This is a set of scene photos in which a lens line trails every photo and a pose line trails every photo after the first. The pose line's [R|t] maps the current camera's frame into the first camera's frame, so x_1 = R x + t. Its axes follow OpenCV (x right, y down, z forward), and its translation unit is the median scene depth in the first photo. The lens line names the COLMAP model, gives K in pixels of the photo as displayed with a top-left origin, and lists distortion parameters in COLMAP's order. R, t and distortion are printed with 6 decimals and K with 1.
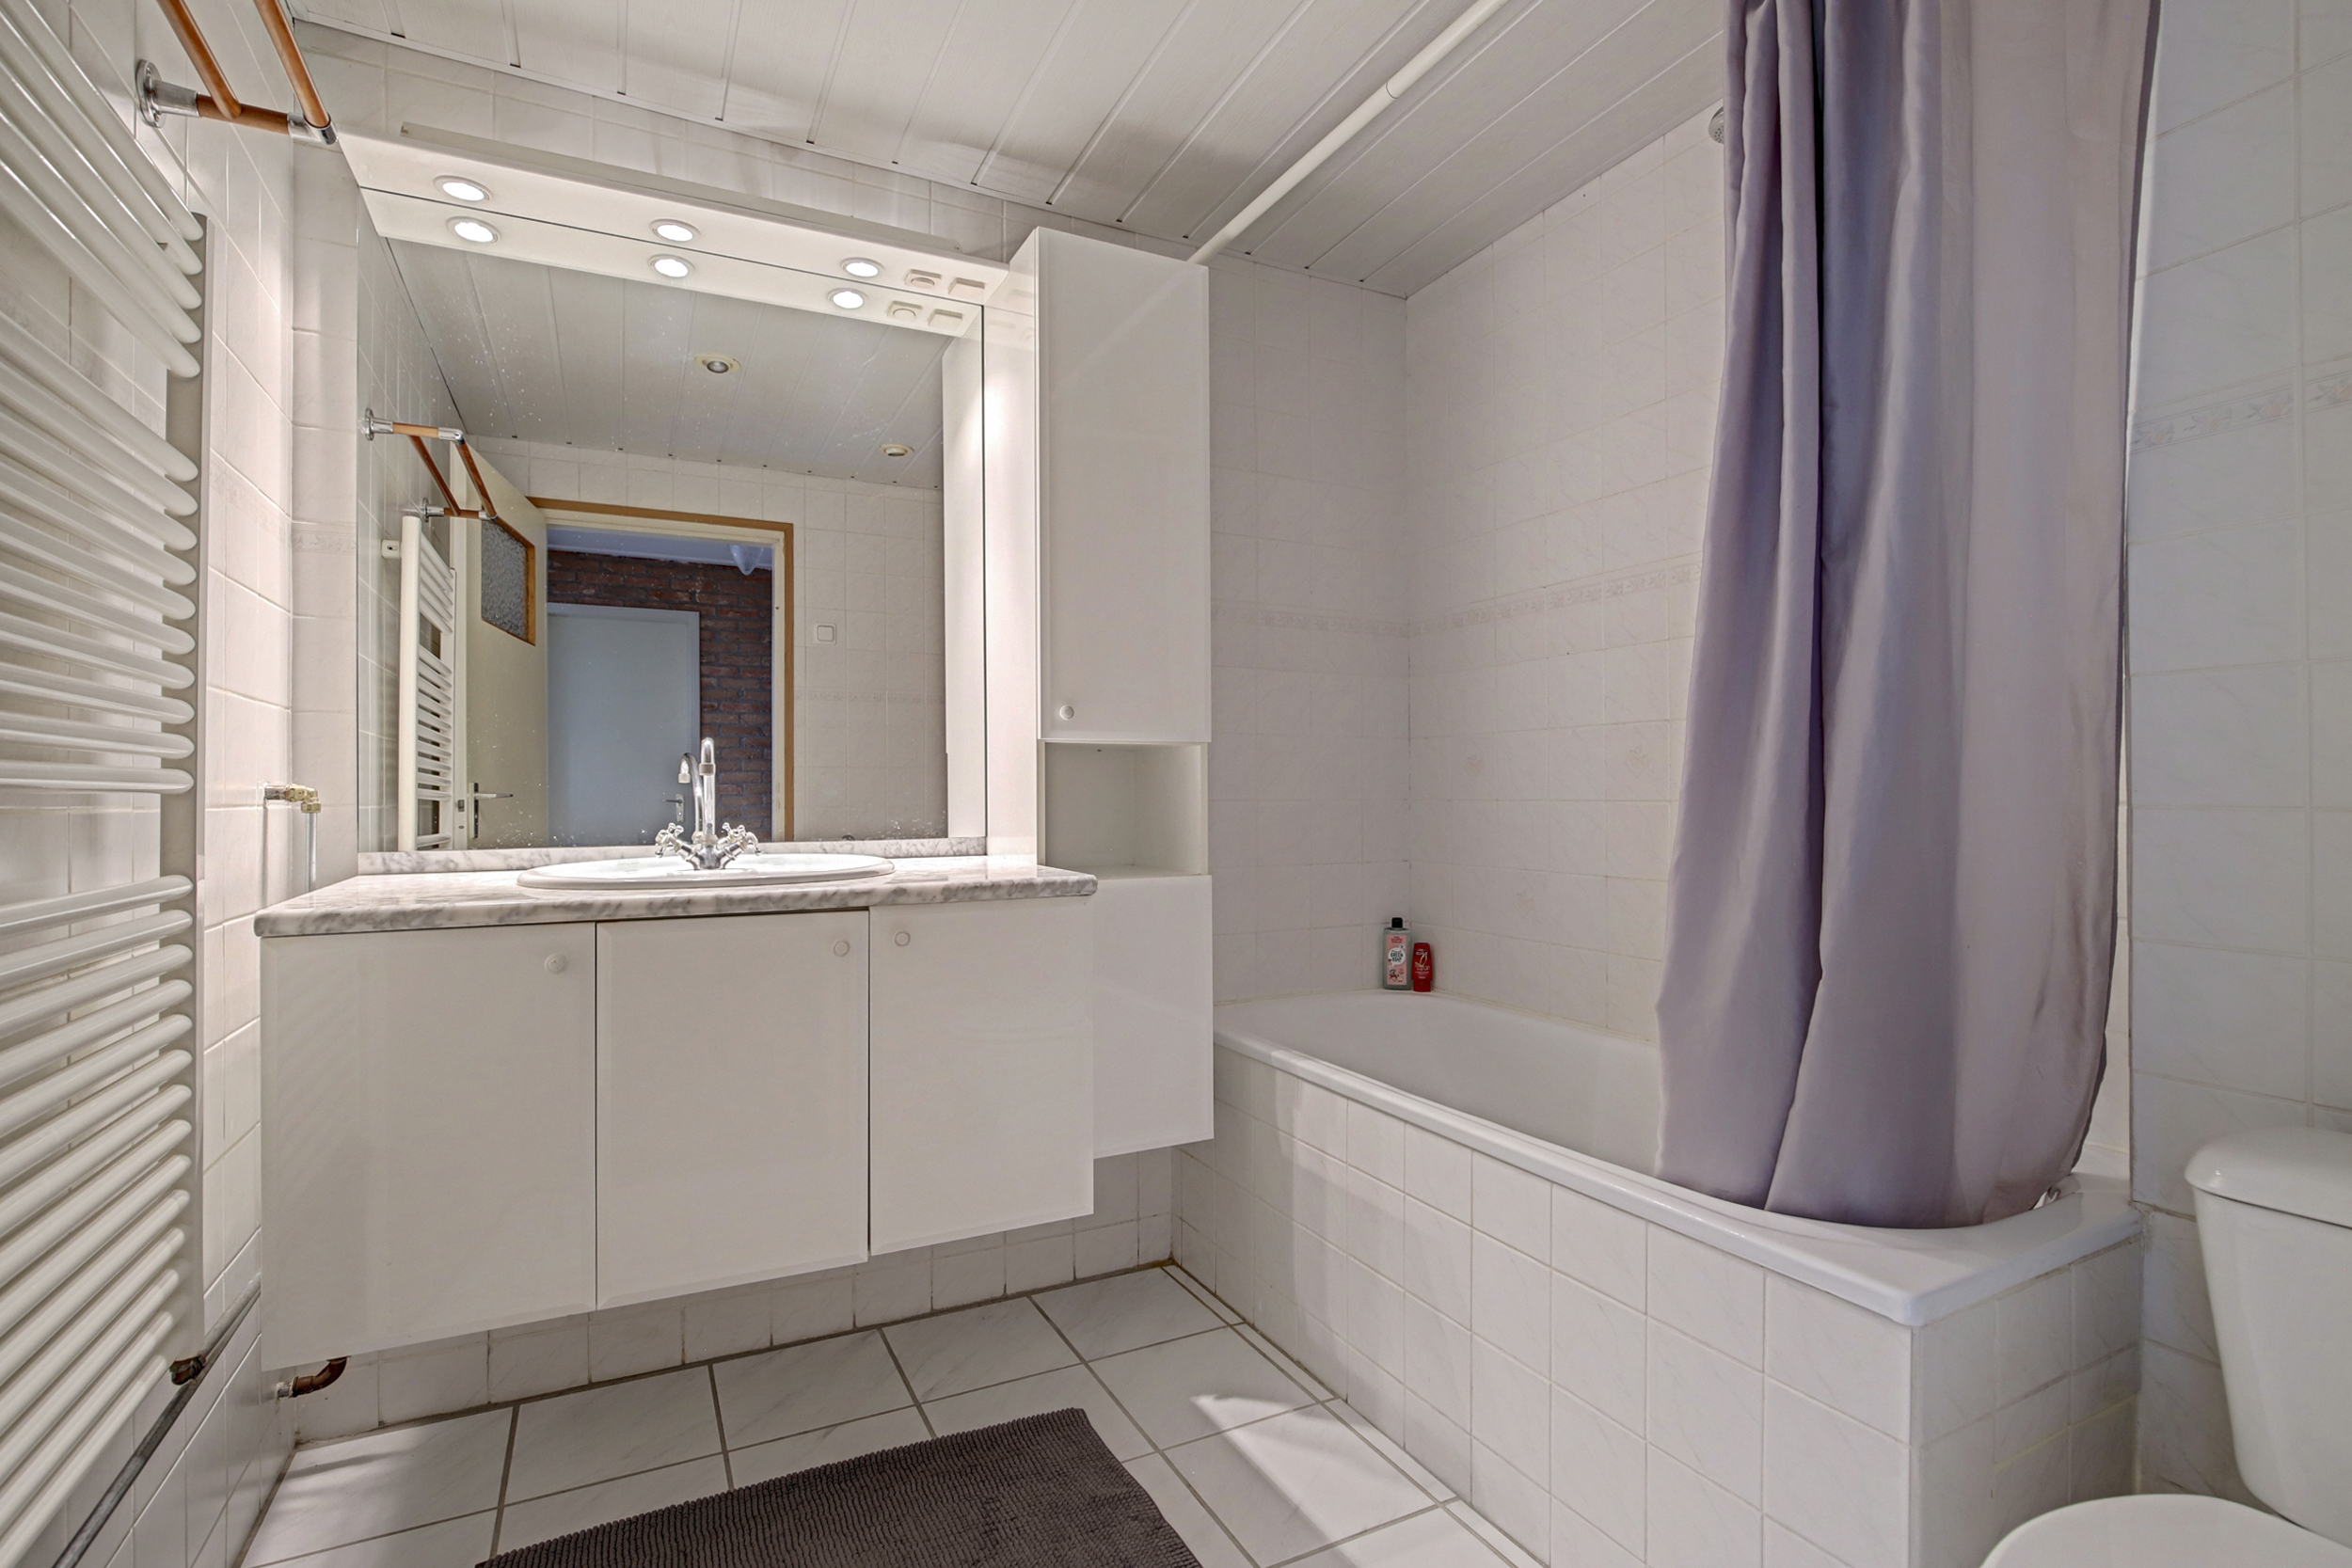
lens RADIAL K [[1085.6, 0, 1175.2], [0, 1085.6, 794.8], [0, 0, 1]] dist [-0.021990, 0.005536]
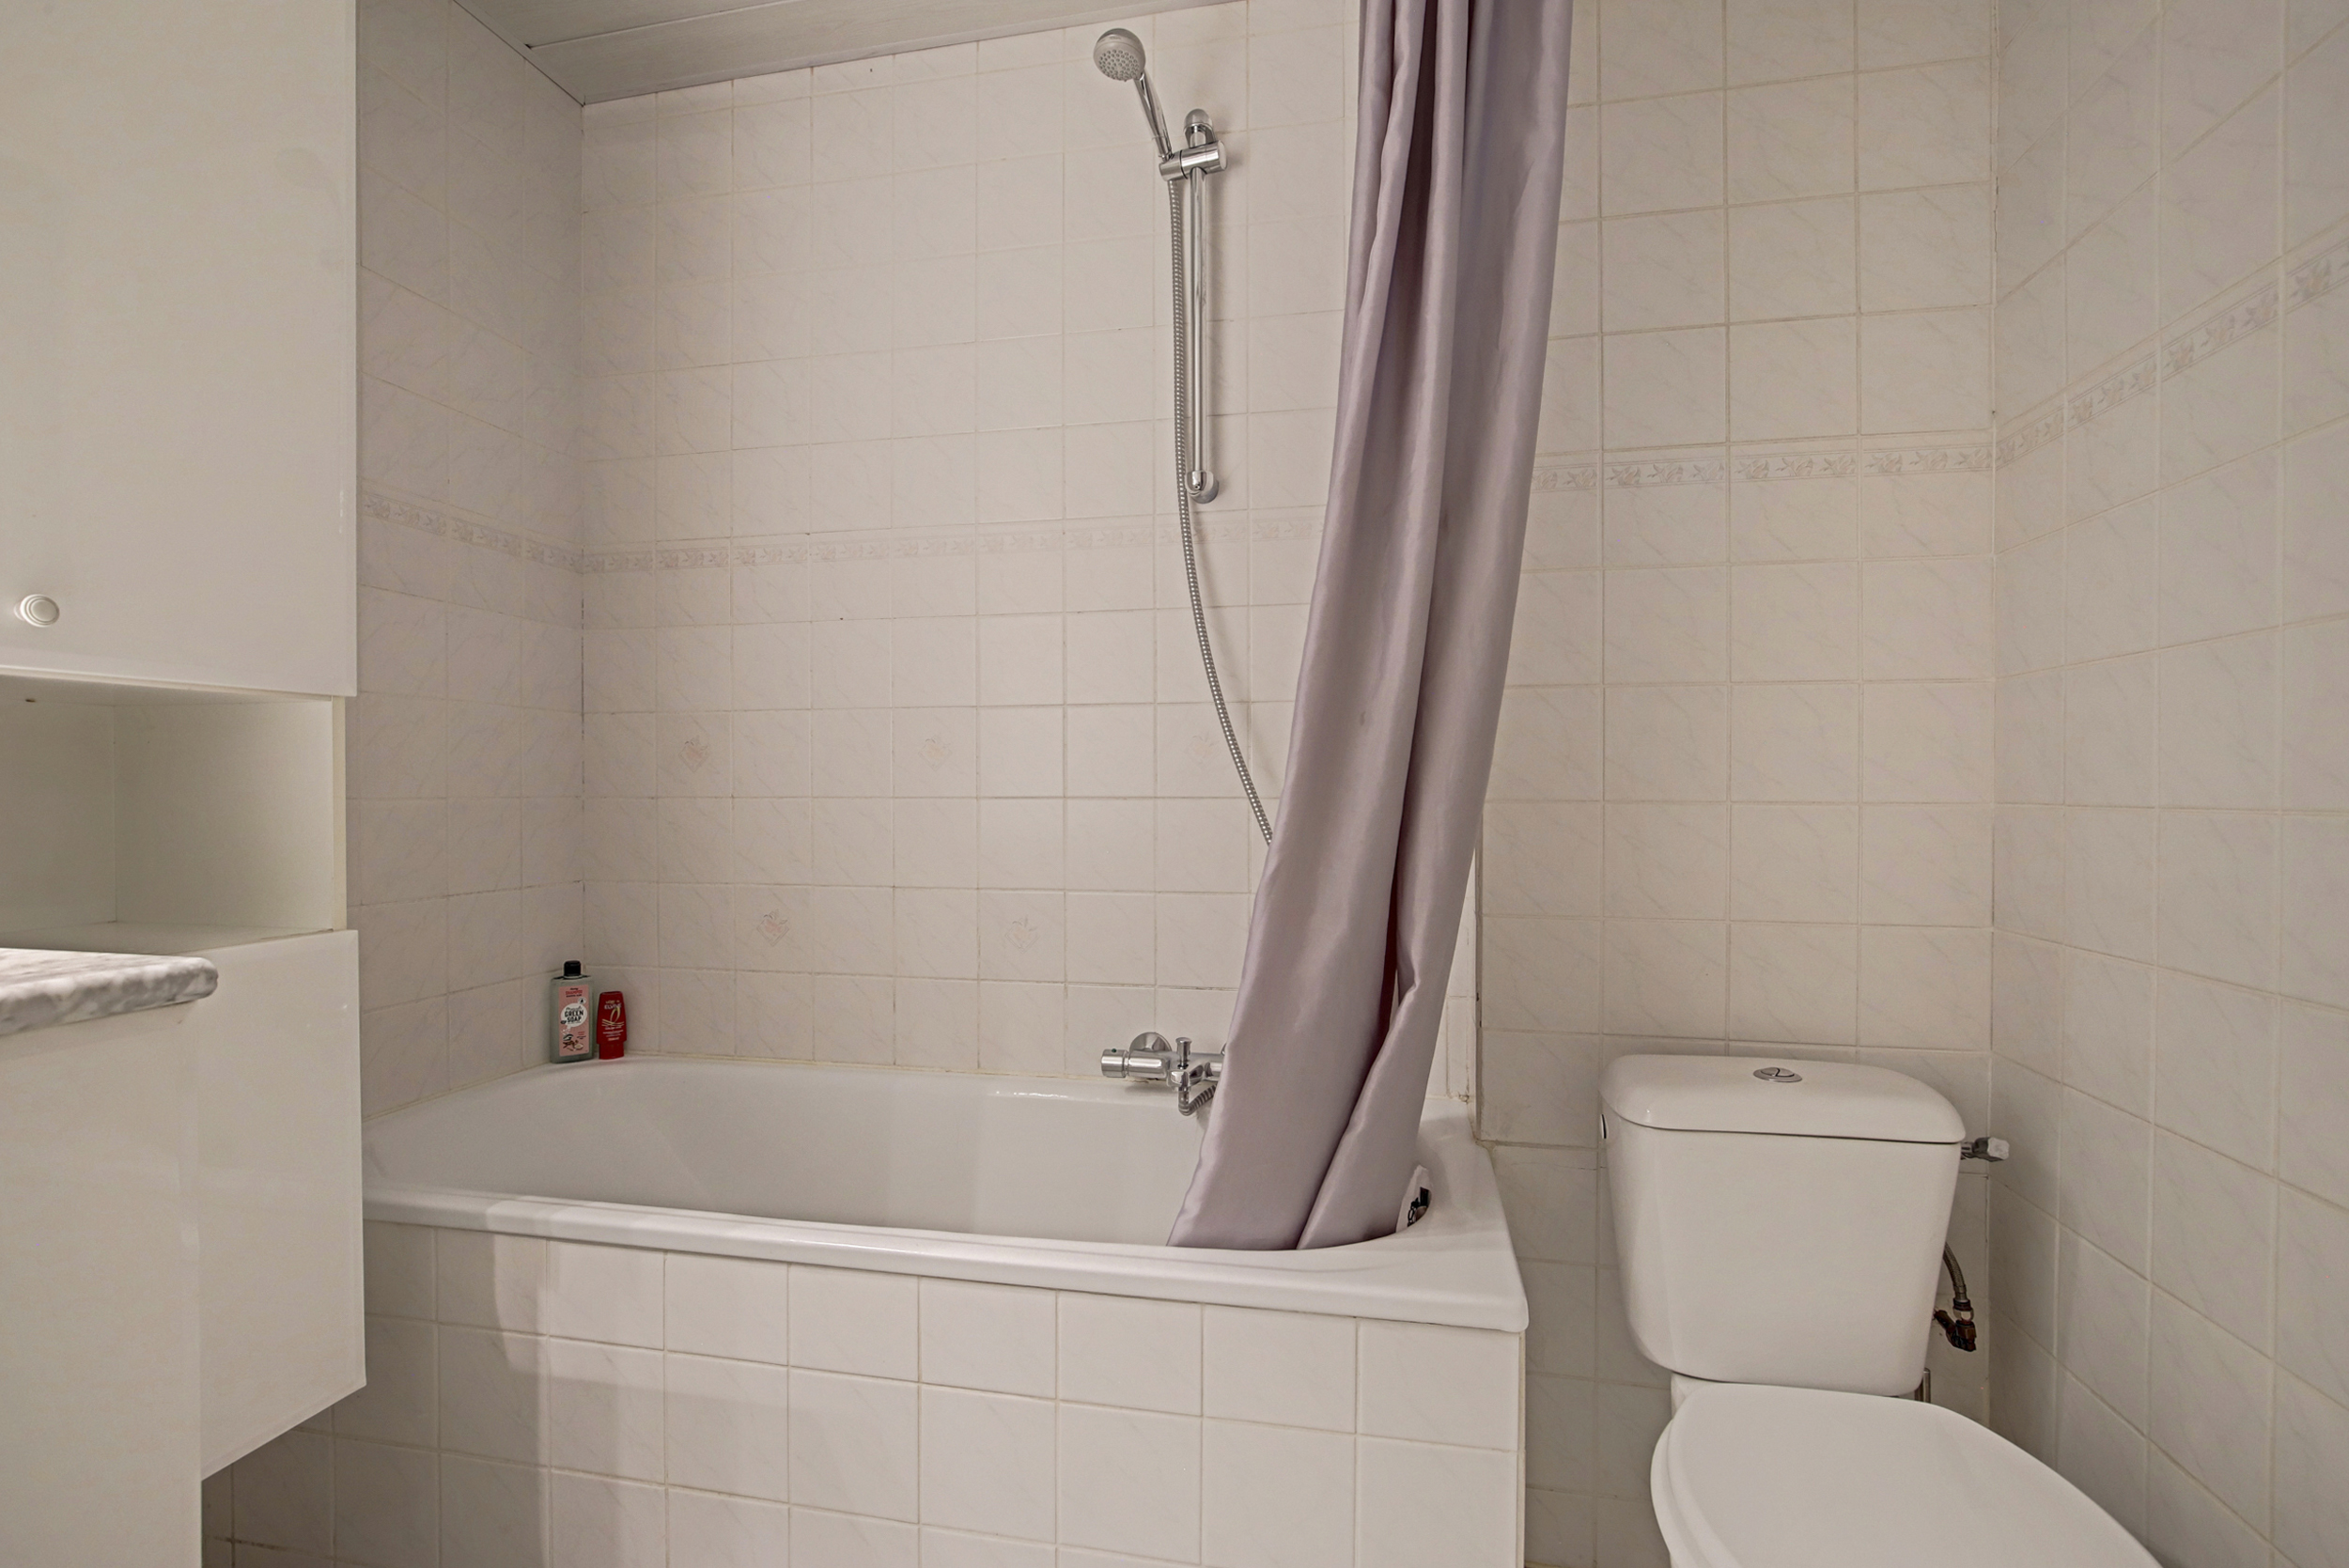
lens RADIAL K [[1112.5, 0, 1177.6], [0, 1112.5, 796.0], [0, 0, 1]] dist [-0.012489, 0.002133]
pose [[0.629886, -0.002104, 0.776684, -0.146067], [-0.001295, 0.999992, 0.003759, 0.000785], [-0.776686, -0.003374, 0.629879, 0.294723]]
